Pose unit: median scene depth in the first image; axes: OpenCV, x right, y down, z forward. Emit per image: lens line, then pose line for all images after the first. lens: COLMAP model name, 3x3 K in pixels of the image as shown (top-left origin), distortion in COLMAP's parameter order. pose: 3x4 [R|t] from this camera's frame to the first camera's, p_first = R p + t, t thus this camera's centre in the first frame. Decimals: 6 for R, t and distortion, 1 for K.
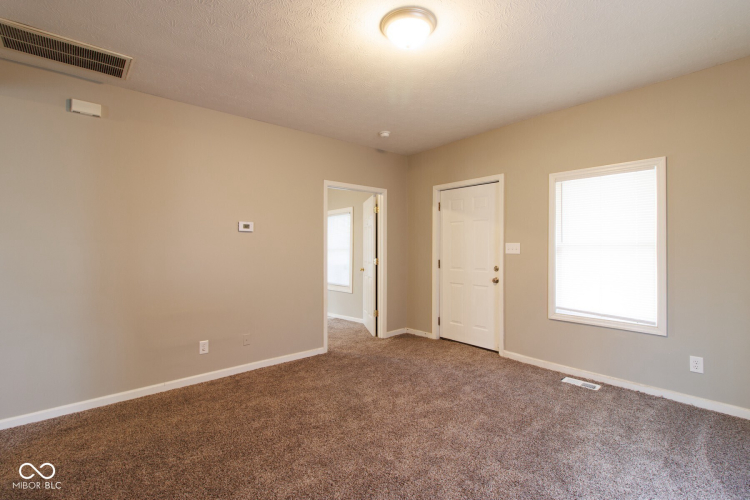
lens RADIAL K [[350.5, 0, 375.1], [0, 350.5, 251.4], [0, 0, 1]] dist [0.001685, 0.000543]
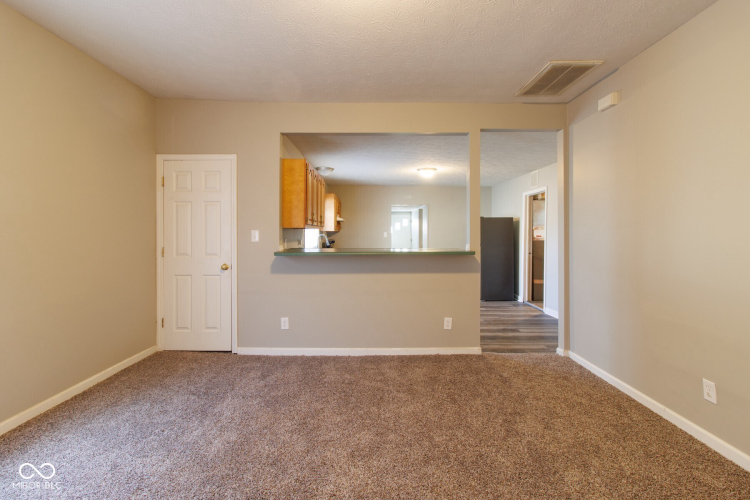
lens RADIAL K [[350.5, 0, 370.3], [0, 350.5, 233.8], [0, 0, 1]] dist [0.001685, 0.000543]
pose [[-0.663554, 0.008861, -0.748076, 0.356265], [0.004697, 0.999959, 0.007679, -0.013517], [0.748114, 0.001582, -0.663569, 0.905170]]
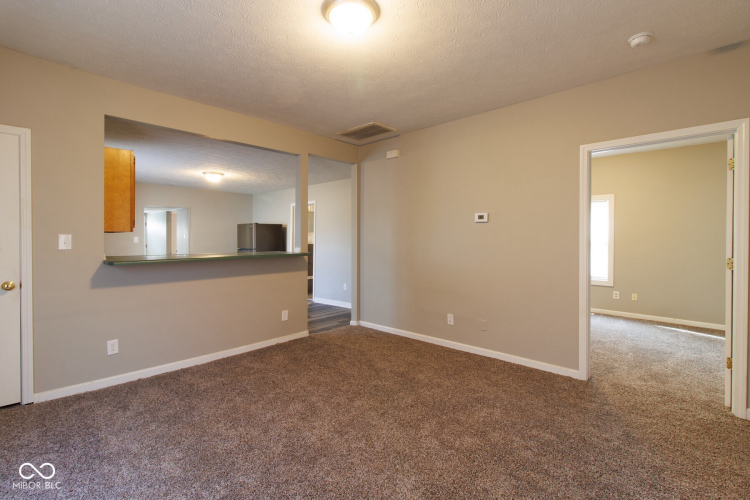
lens RADIAL K [[350.5, 0, 369.2], [0, 350.5, 244.9], [0, 0, 1]] dist [0.001685, 0.000543]
pose [[0.078688, 0.027278, -0.996526, 0.653590], [-0.001409, 0.999628, 0.027252, -0.016743], [0.996898, -0.000740, 0.078697, 0.585596]]
